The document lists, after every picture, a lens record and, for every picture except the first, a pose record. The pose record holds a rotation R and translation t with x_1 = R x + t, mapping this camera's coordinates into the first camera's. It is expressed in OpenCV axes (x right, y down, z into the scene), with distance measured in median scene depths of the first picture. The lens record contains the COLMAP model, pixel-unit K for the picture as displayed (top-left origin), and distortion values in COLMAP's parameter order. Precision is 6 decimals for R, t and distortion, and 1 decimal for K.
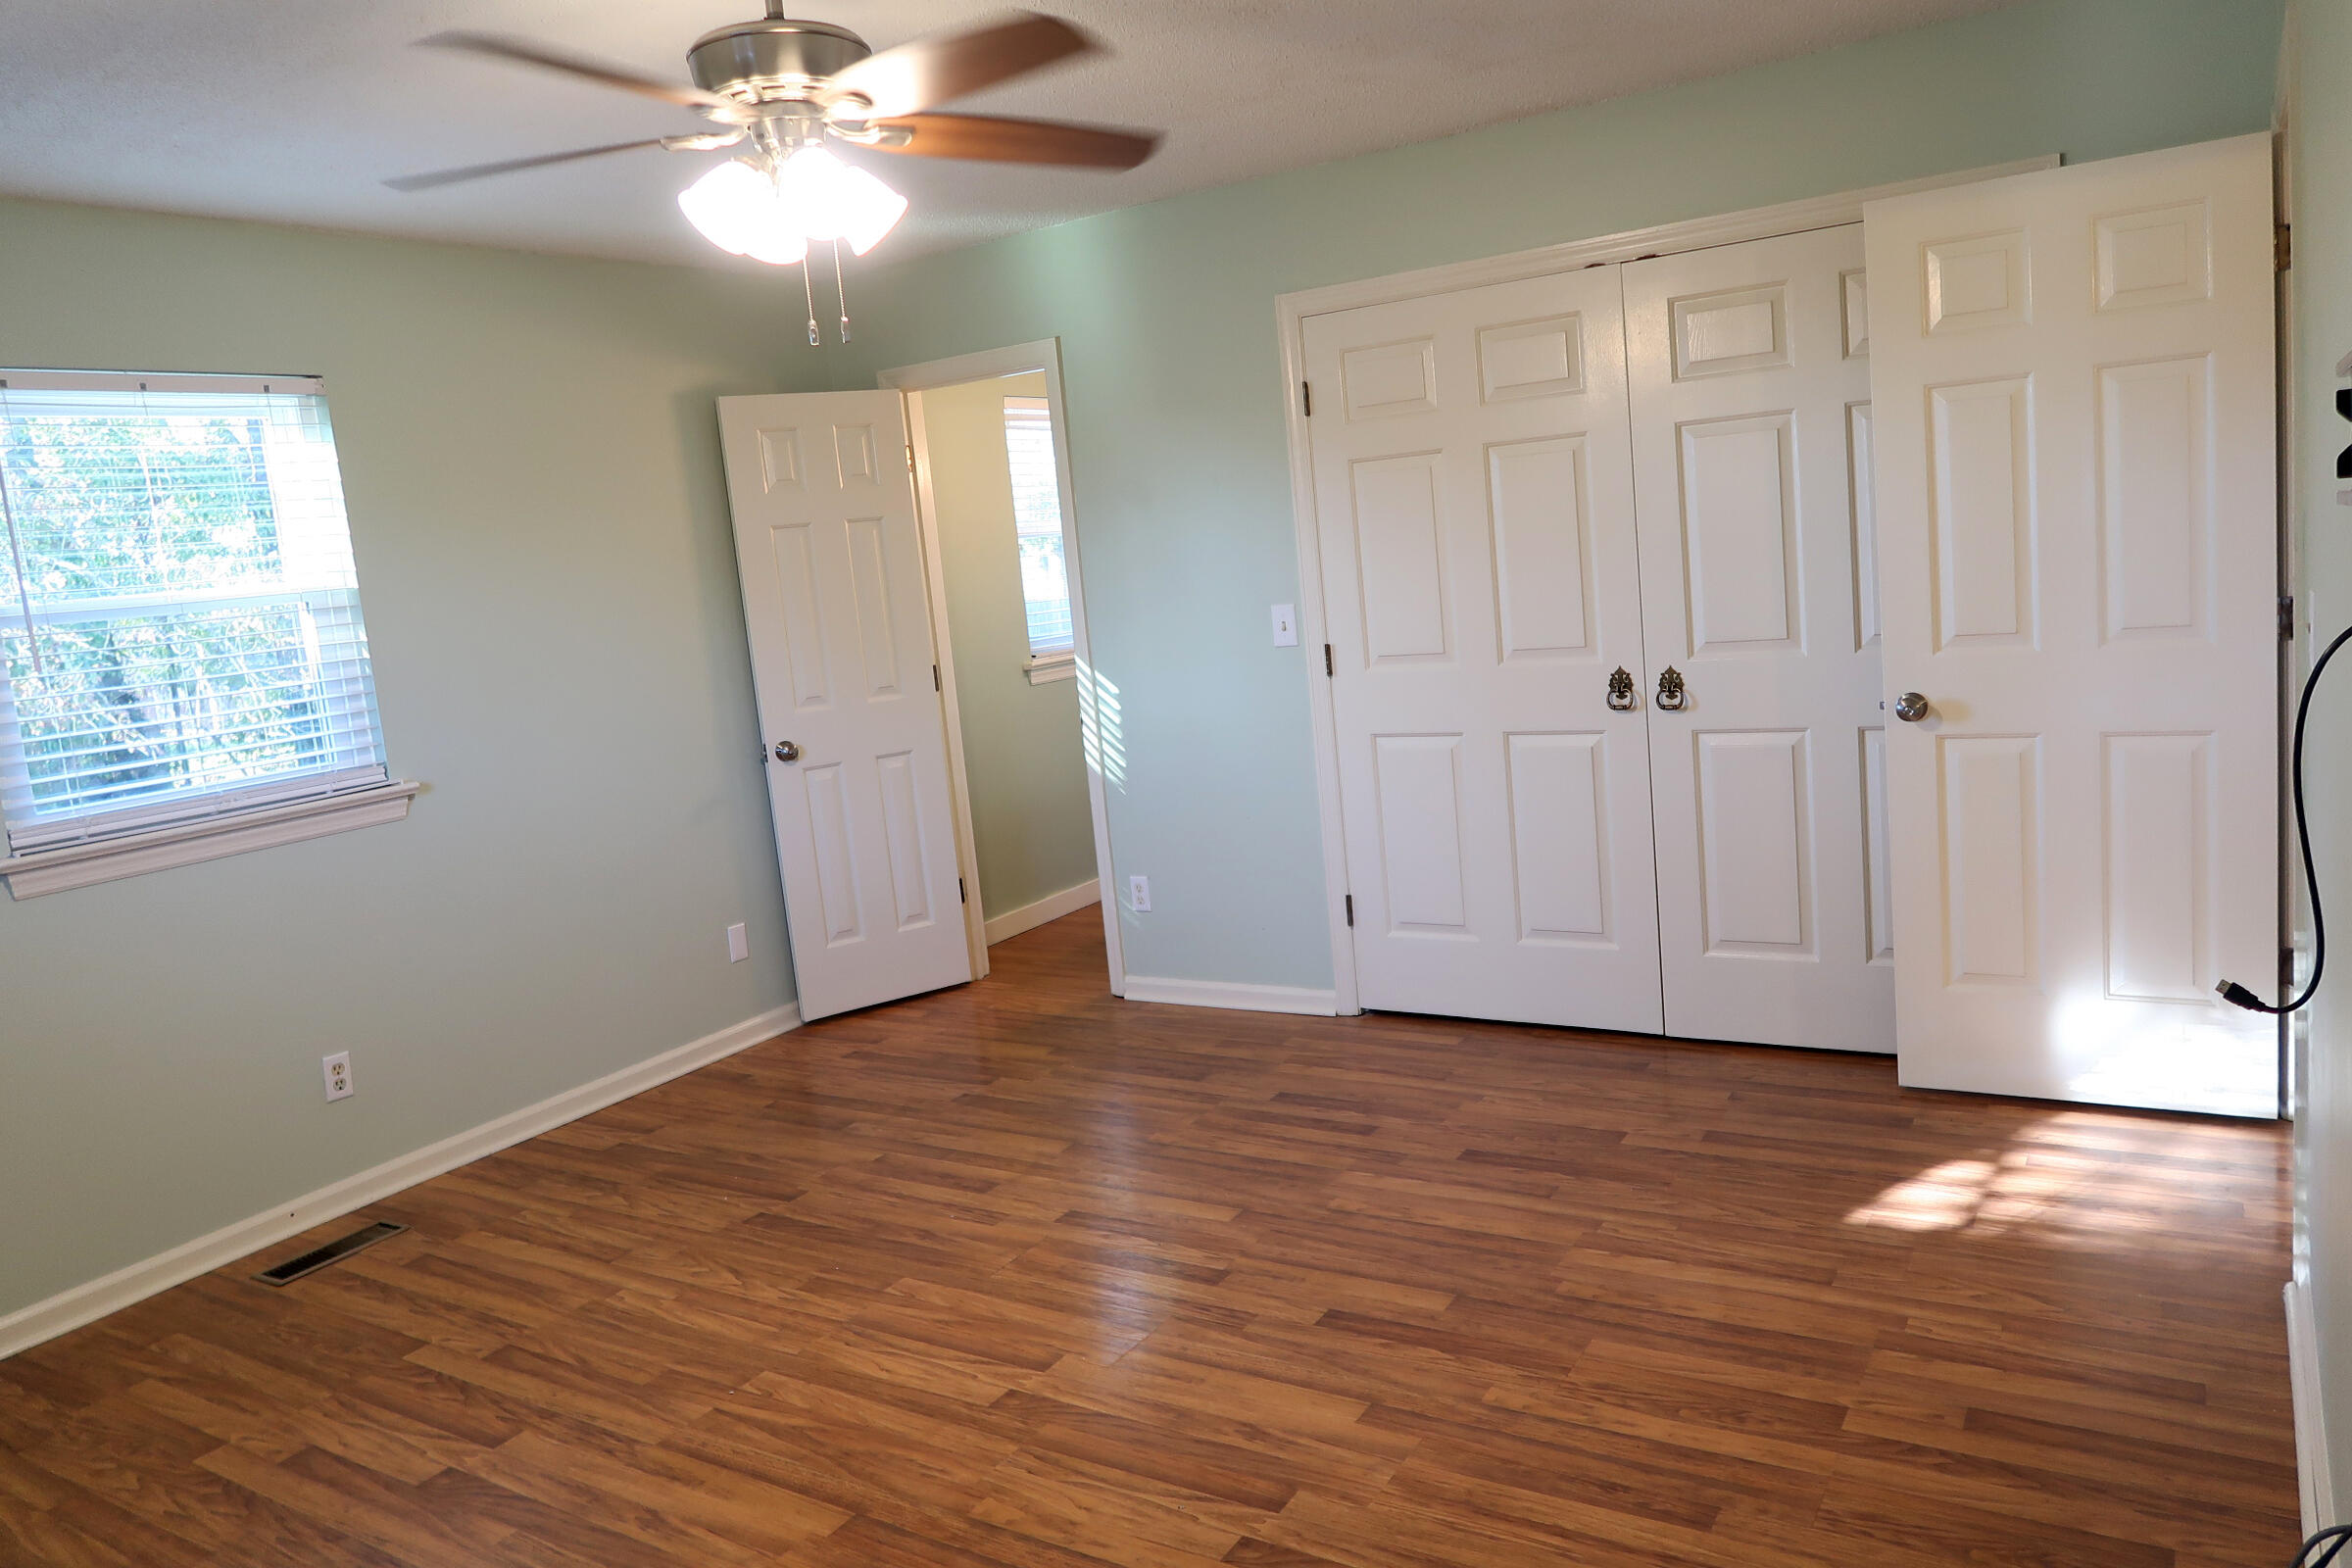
lens RADIAL K [[1635.1, 0, 1176.6], [0, 1635.1, 787.5], [0, 0, 1]] dist [-0.010280, 0.010006]
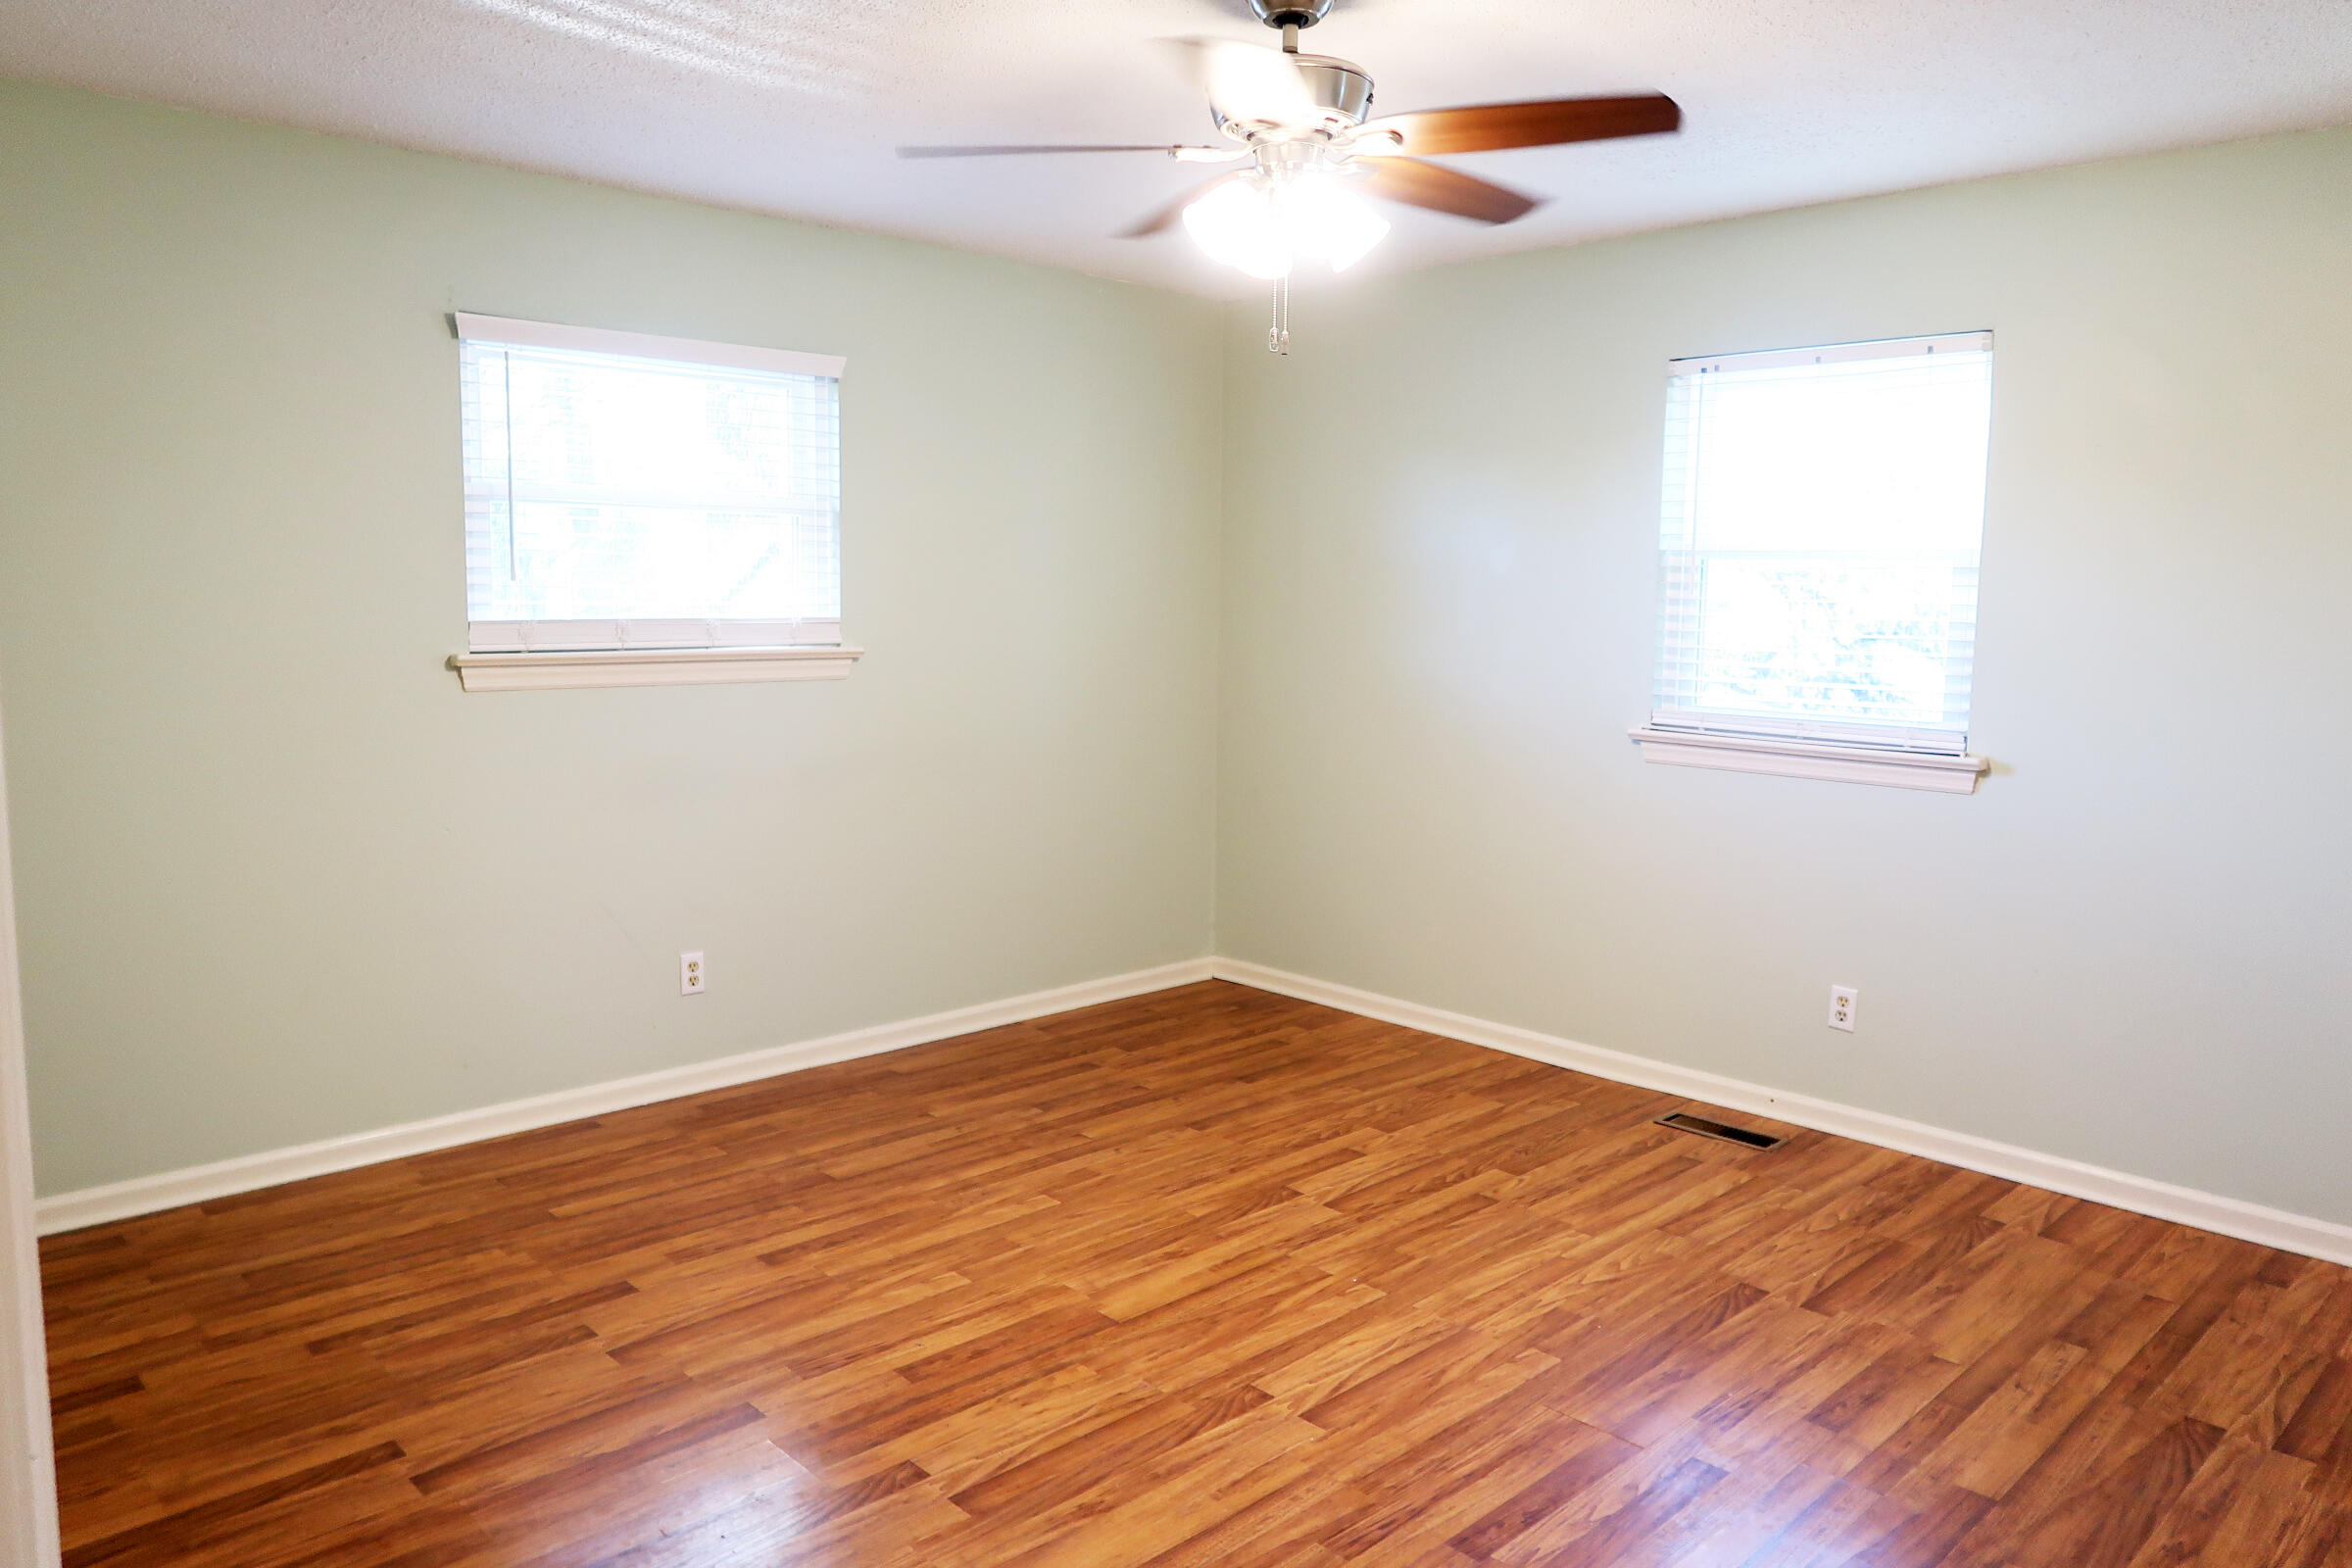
lens RADIAL K [[1635.1, 0, 1179.3], [0, 1635.1, 780.4], [0, 0, 1]] dist [-0.010280, 0.010006]
pose [[-0.233212, 0.209649, -0.949558, 0.659865], [-0.139935, 0.959084, 0.246120, -0.194111], [0.962305, 0.190275, -0.194333, 0.903176]]
